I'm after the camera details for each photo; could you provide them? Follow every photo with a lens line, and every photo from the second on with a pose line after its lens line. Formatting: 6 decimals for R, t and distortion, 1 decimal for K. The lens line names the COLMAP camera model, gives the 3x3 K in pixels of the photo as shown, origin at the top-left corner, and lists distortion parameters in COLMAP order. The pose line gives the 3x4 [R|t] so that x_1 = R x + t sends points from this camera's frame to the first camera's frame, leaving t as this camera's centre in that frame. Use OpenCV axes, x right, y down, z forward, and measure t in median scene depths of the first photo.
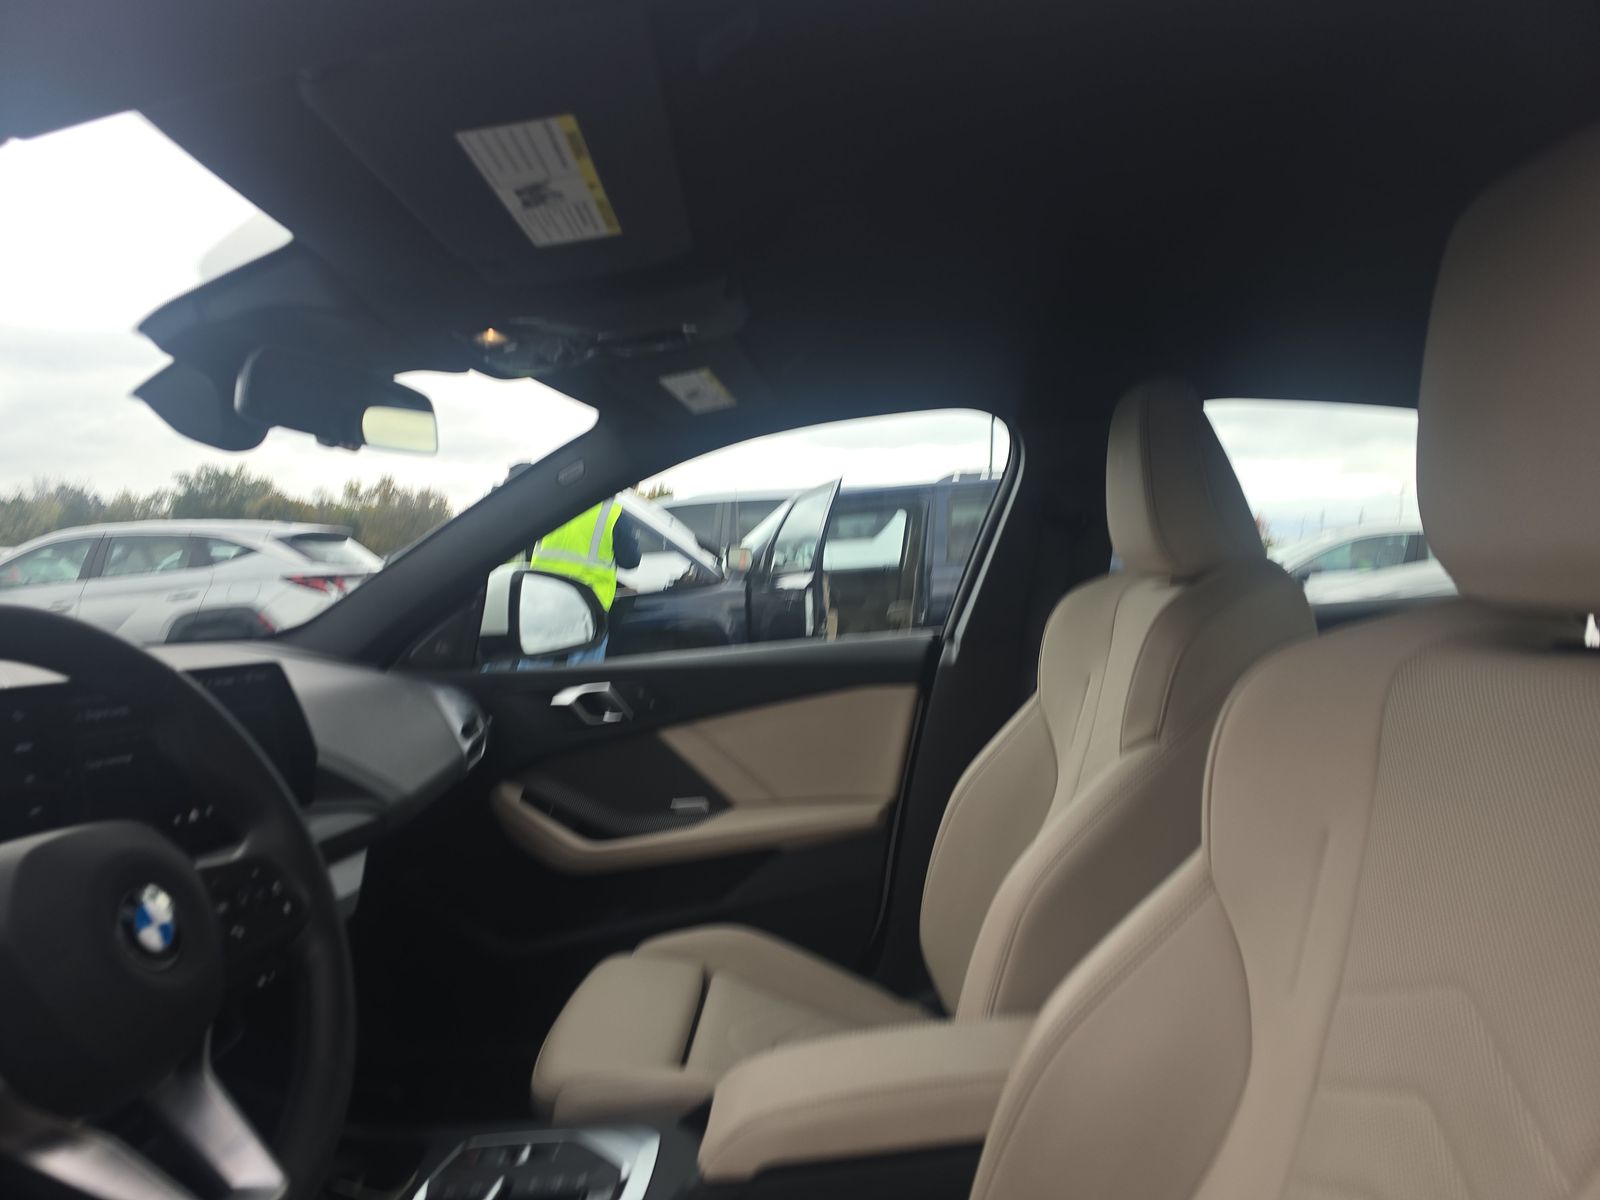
lens RADIAL K [[1094.5, 0, 800.0], [0, 1094.5, 600.0], [0, 0, 1]] dist [0.037819, -0.022427]
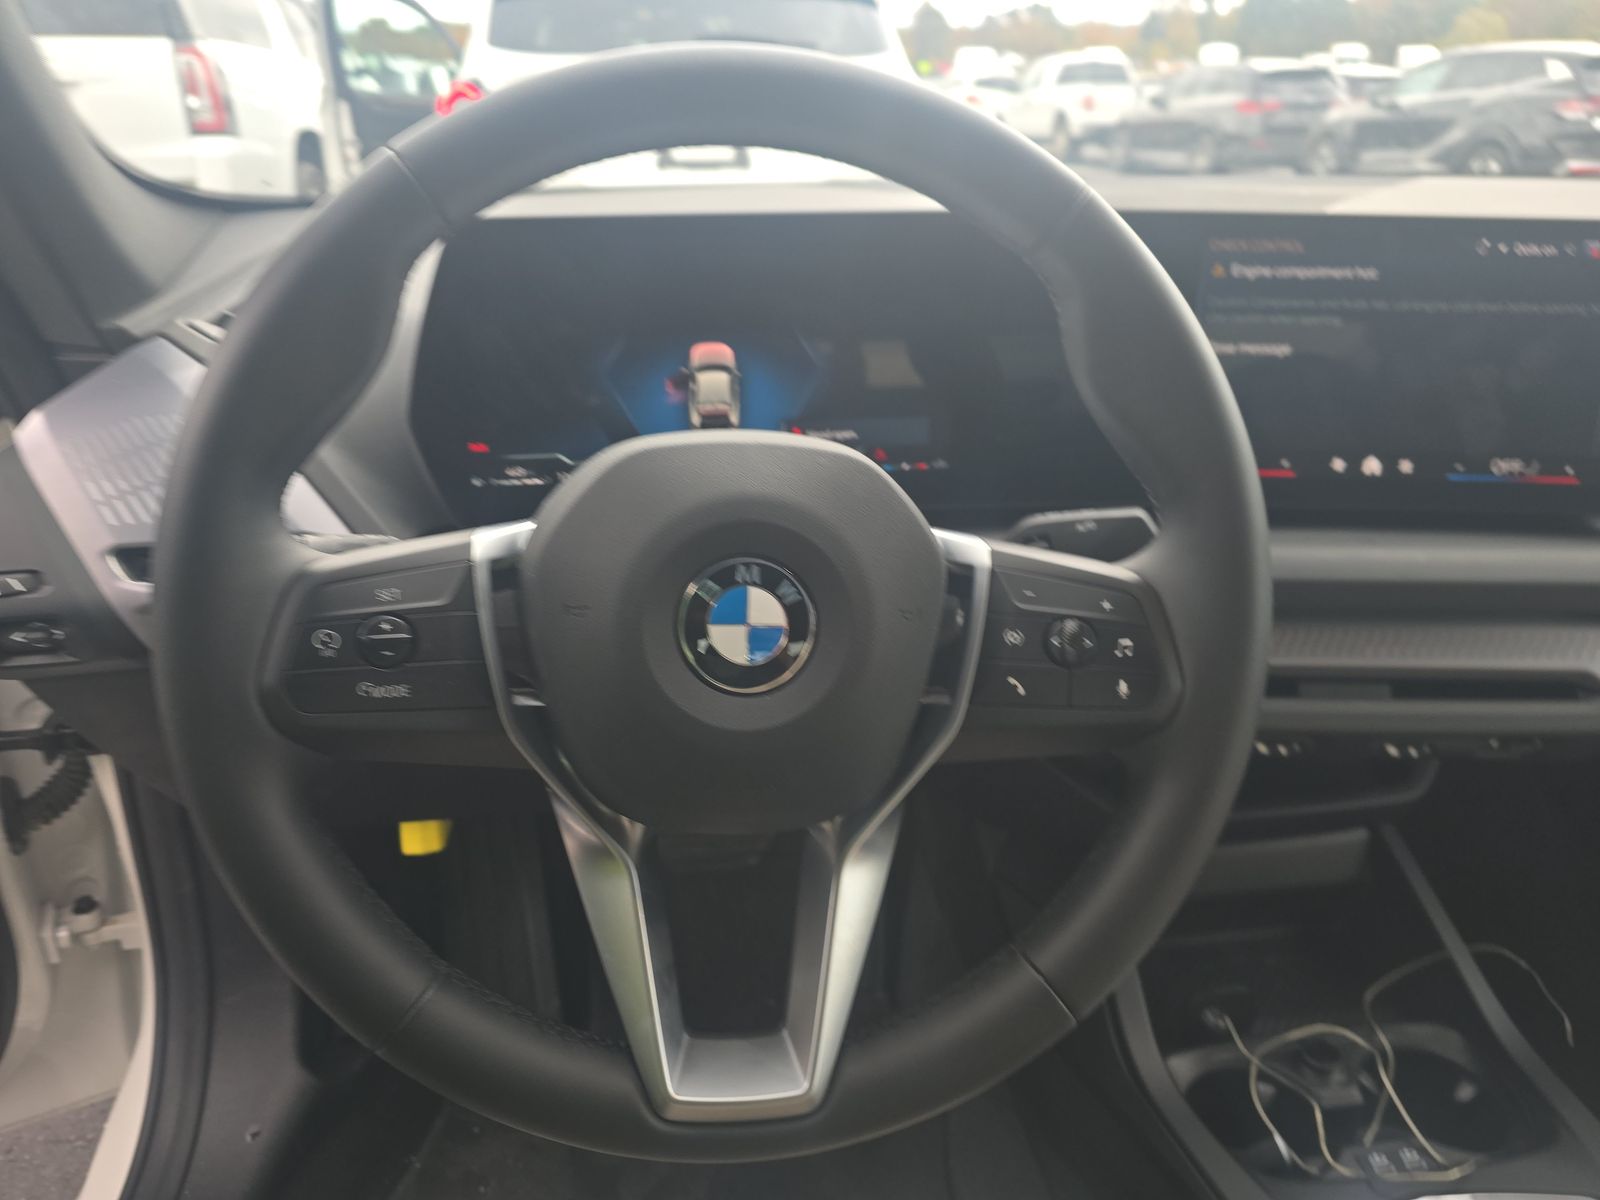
lens RADIAL K [[1094.5, 0, 800.0], [0, 1094.5, 600.0], [0, 0, 1]] dist [0.037819, -0.022427]
pose [[0.199191, 0.429994, -0.880584, -0.020304], [-0.043873, 0.901603, 0.430333, 0.005892], [0.978978, -0.047085, 0.198456, 0.329898]]
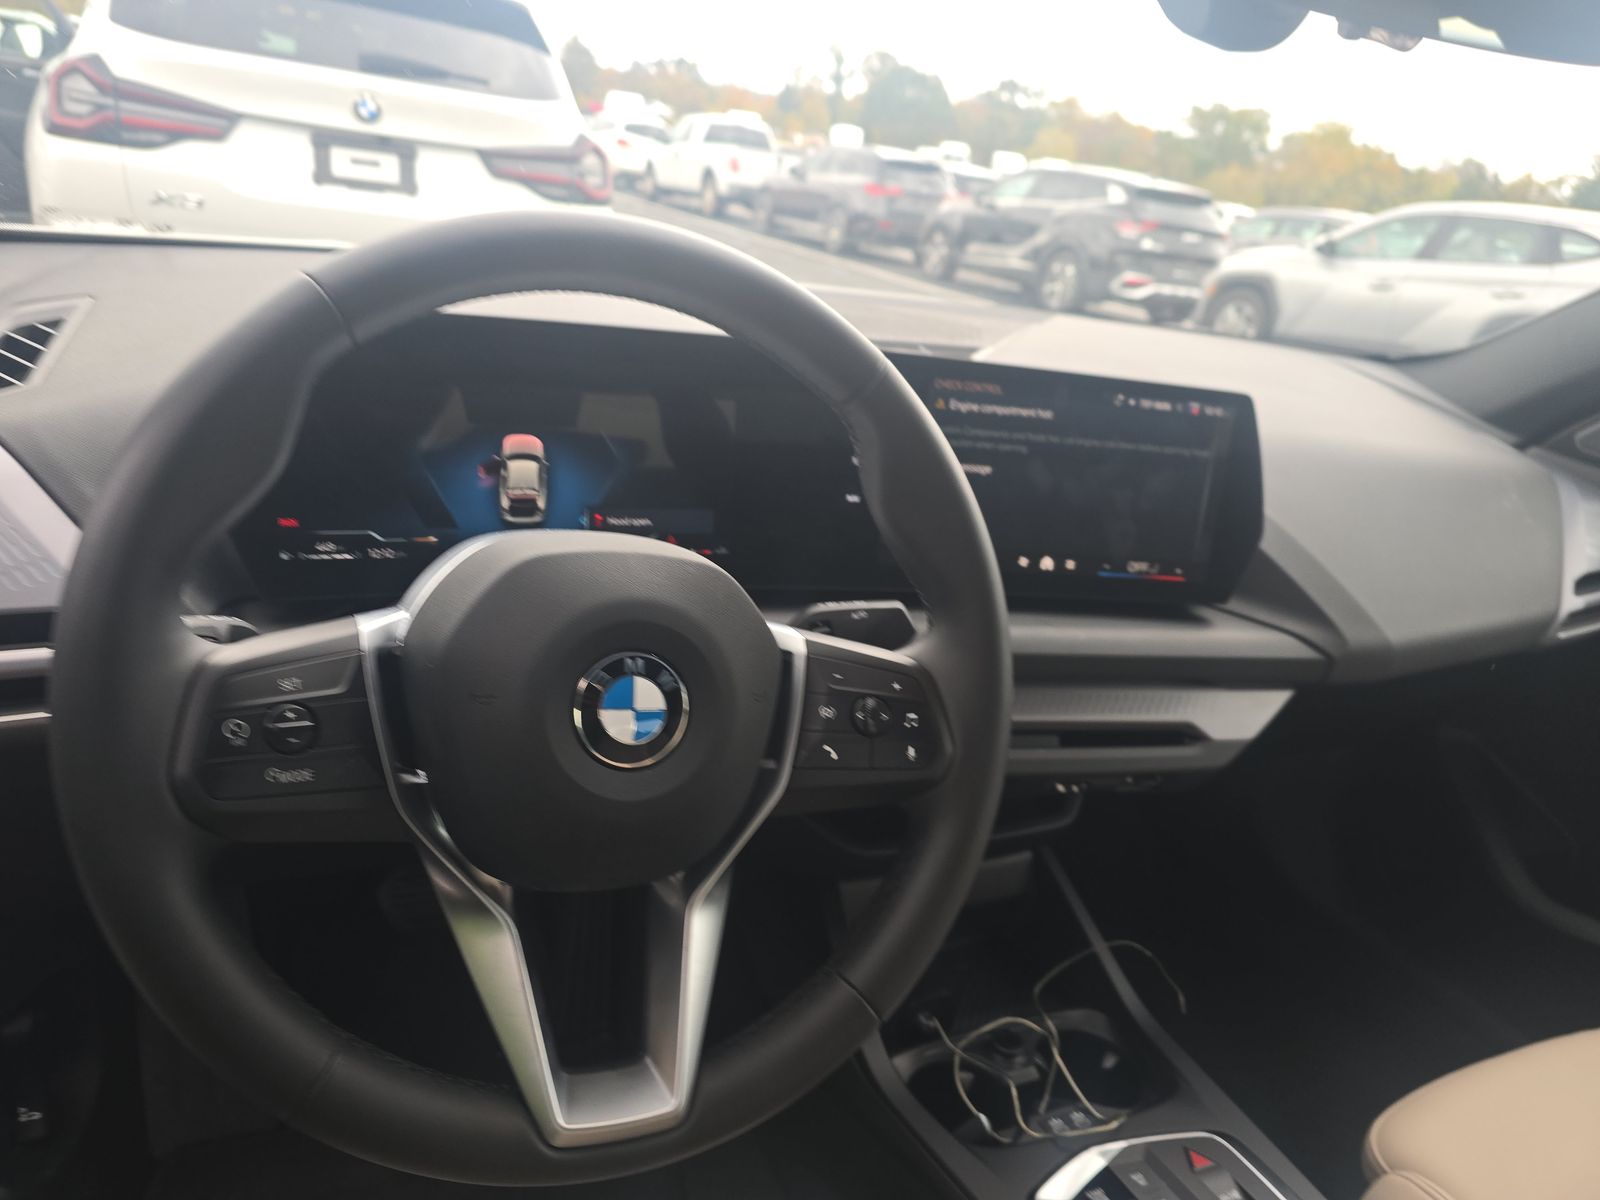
lens RADIAL K [[1088.6, 0, 793.5], [0, 1088.6, 594.3], [0, 0, 1]] dist [0.066029, -0.002422]
pose [[0.456946, 0.403196, -0.792864, -0.002412], [-0.183036, 0.914911, 0.359772, -0.019051], [0.870459, -0.019273, 0.491864, 0.270538]]
